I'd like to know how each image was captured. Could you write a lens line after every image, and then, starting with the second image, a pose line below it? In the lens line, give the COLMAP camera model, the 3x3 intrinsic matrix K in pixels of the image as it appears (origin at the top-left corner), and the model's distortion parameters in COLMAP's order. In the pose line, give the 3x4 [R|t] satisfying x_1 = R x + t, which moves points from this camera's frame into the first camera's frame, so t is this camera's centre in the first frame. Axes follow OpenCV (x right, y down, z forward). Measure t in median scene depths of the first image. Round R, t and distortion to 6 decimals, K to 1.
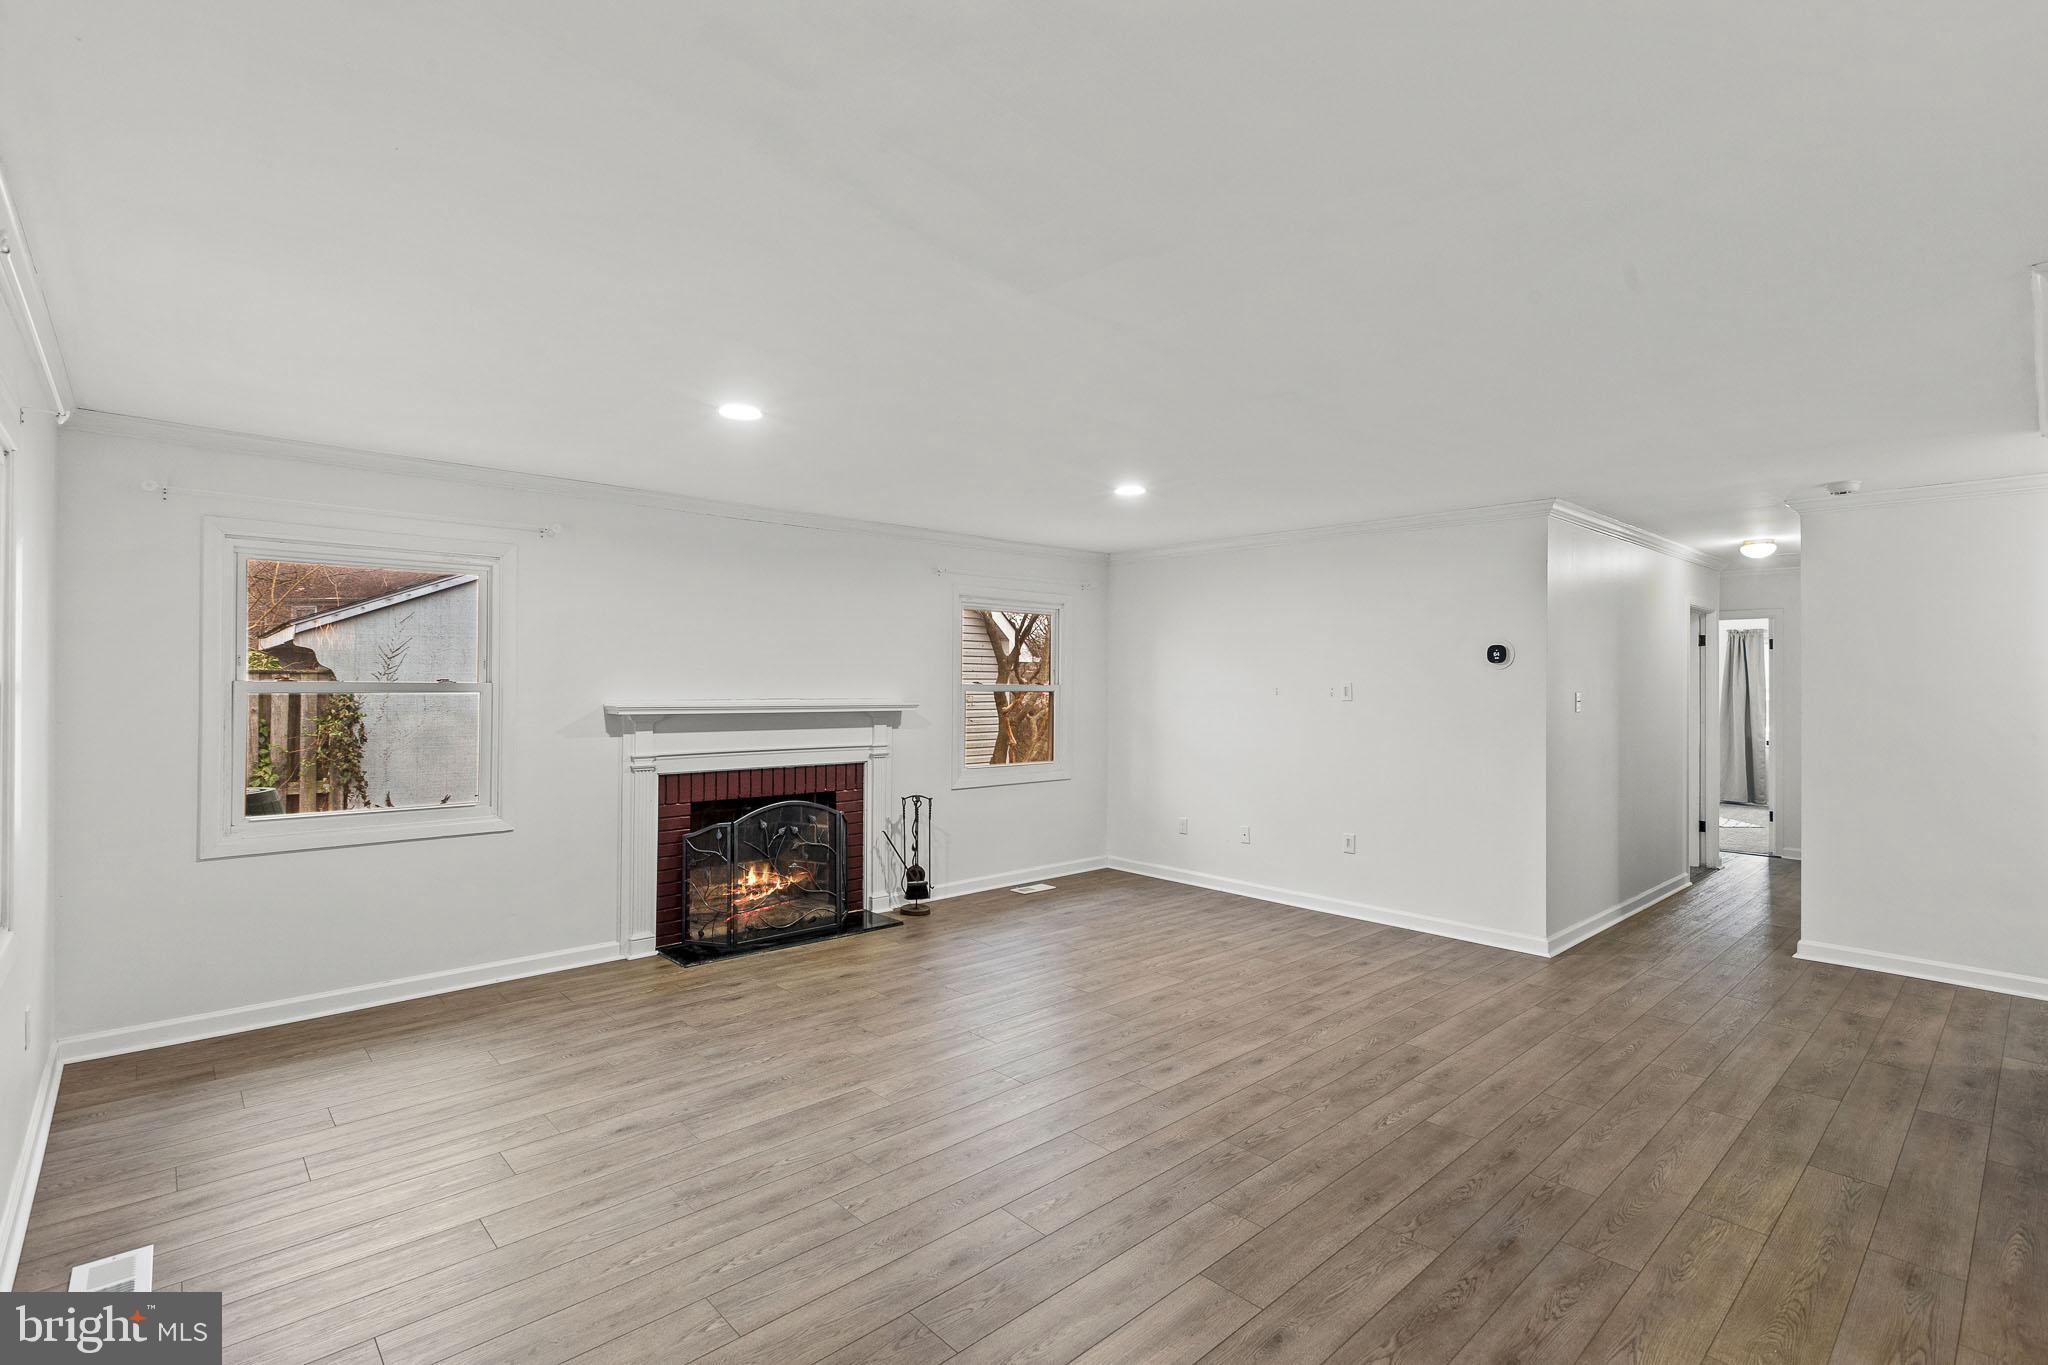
lens RADIAL K [[951.2, 0, 1024.0], [0, 951.2, 682.5], [0, 0, 1]] dist [0.000727, -0.000042]
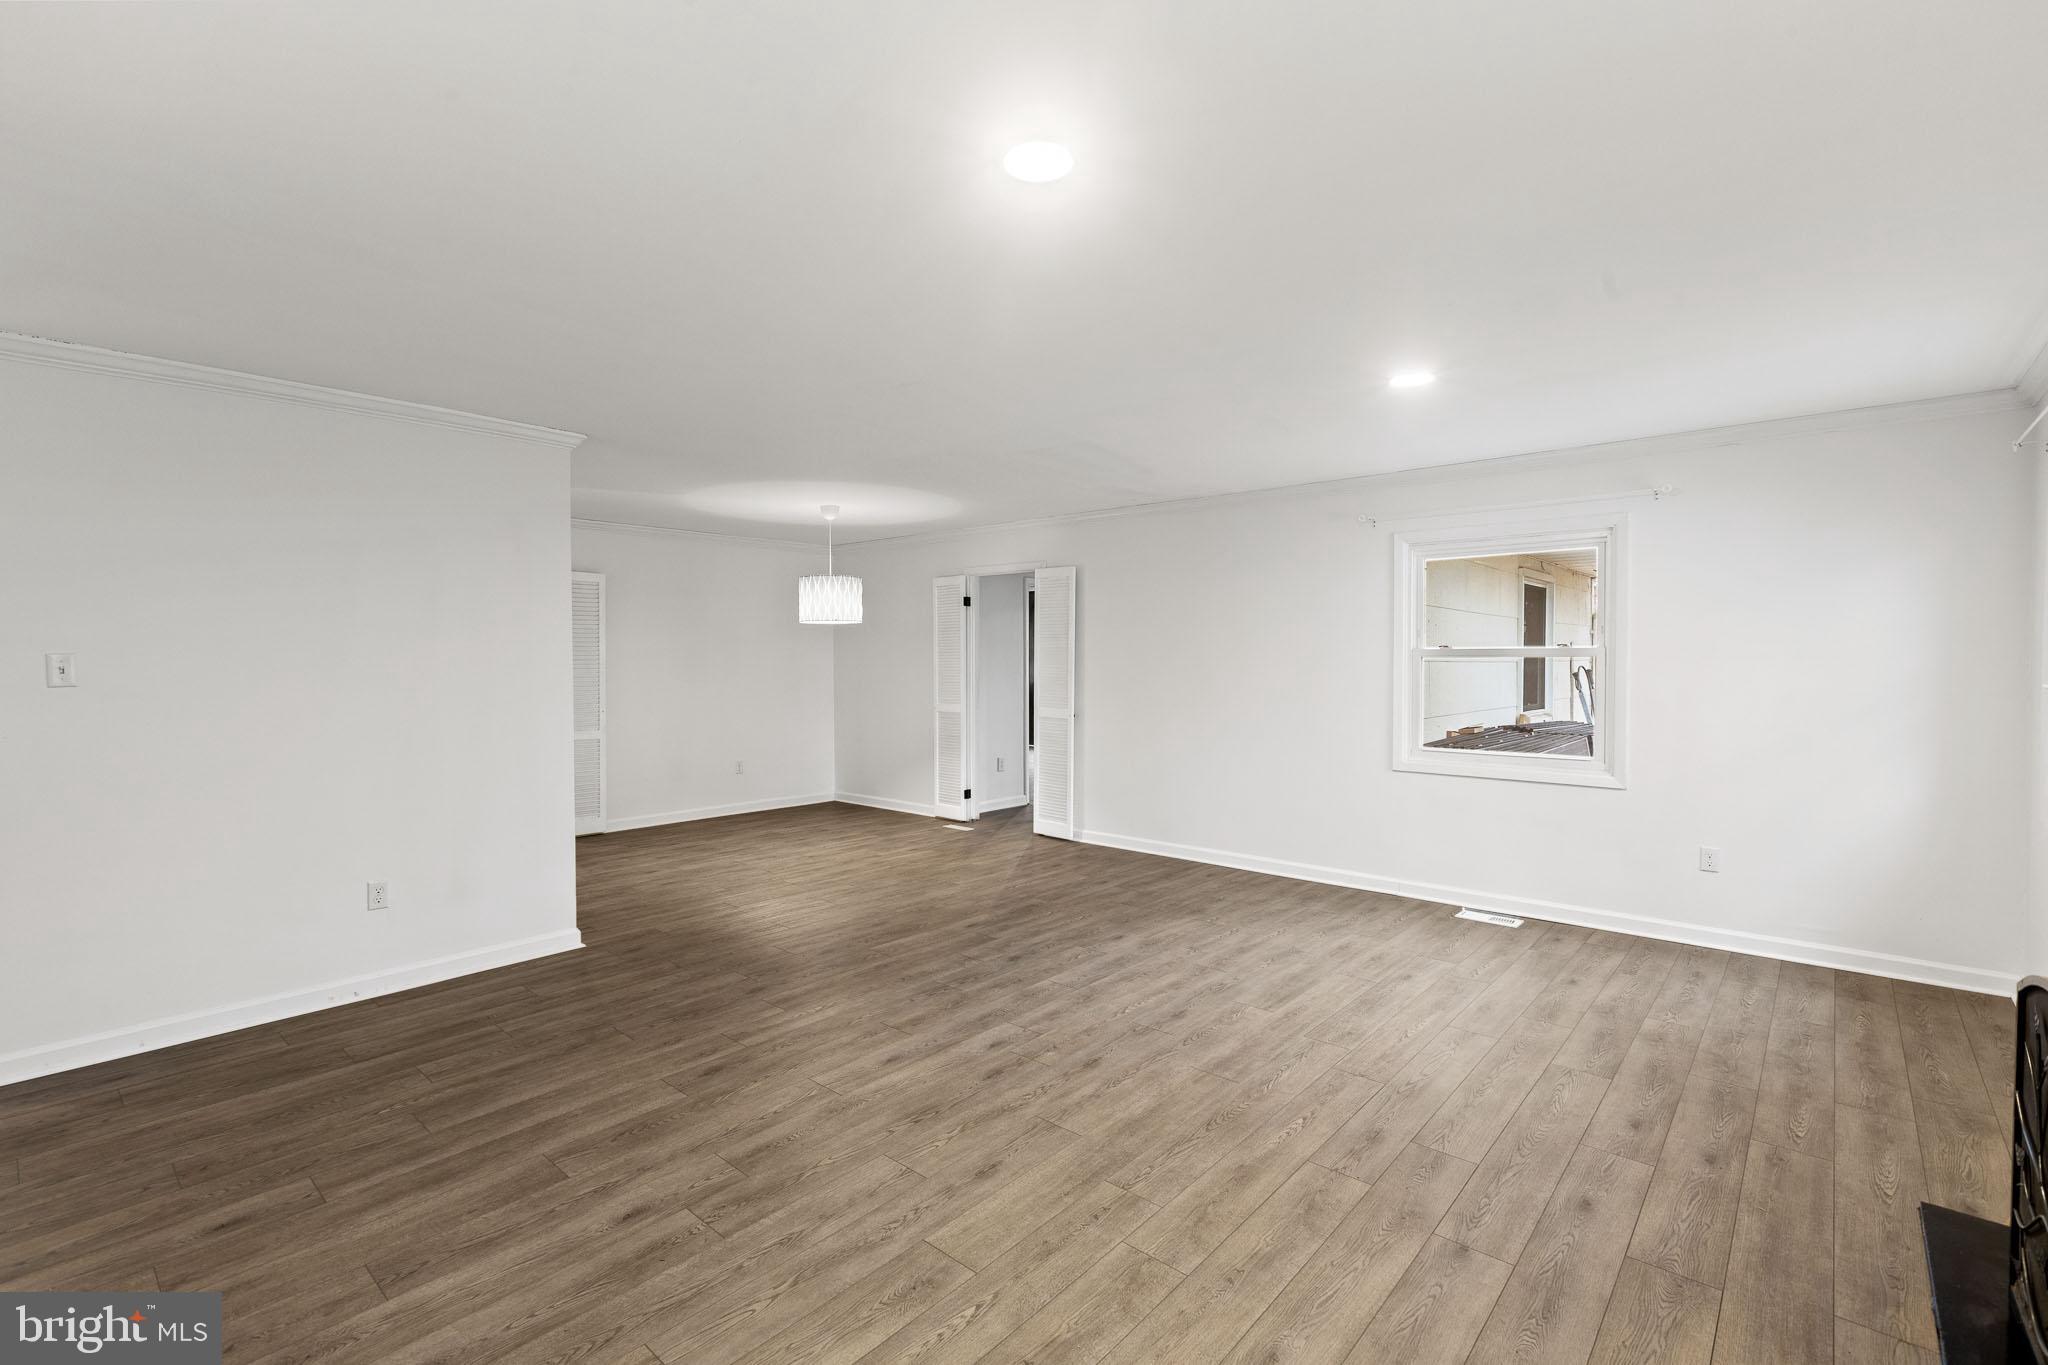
lens RADIAL K [[915.6, 0, 1024.0], [0, 915.6, 682.5], [0, 0, 1]] dist [0.001984, -0.000443]
pose [[-0.994635, 0.000342, -0.103447, 0.181393], [-0.002569, 0.999605, 0.028002, 0.013491], [0.103416, 0.028117, -0.994241, 1.599296]]
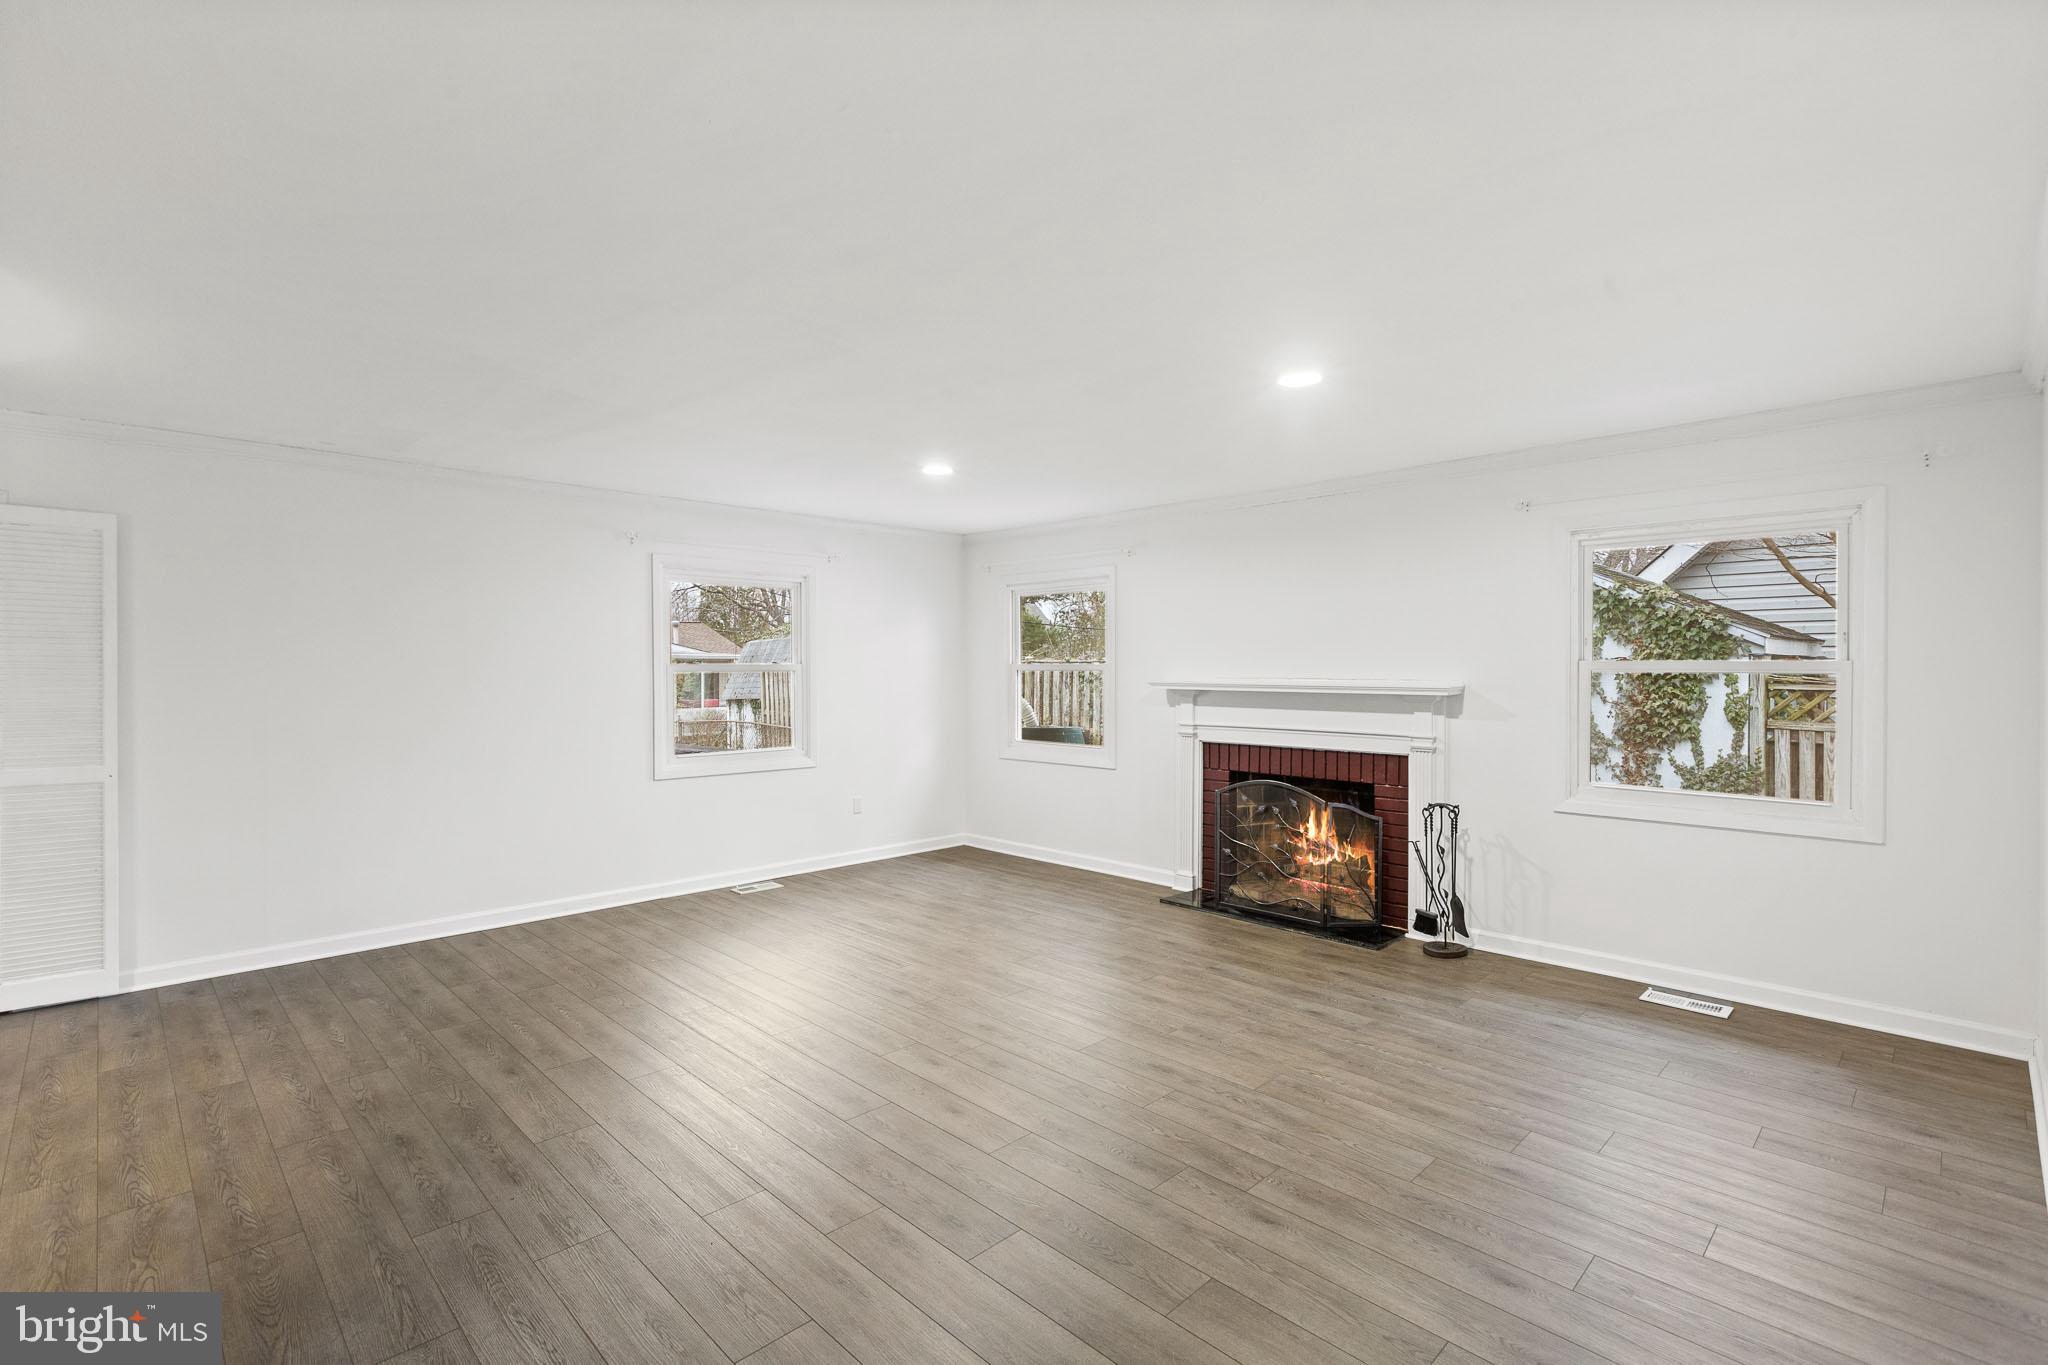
lens RADIAL K [[931.6, 0, 1022.3], [0, 931.6, 695.7], [0, 0, 1]] dist [0.001984, 0.000111]
pose [[0.035797, 0.022356, -0.999109, 0.898904], [0.001114, 0.999748, 0.022410, 0.017037], [0.999358, -0.001915, 0.035763, 0.883566]]
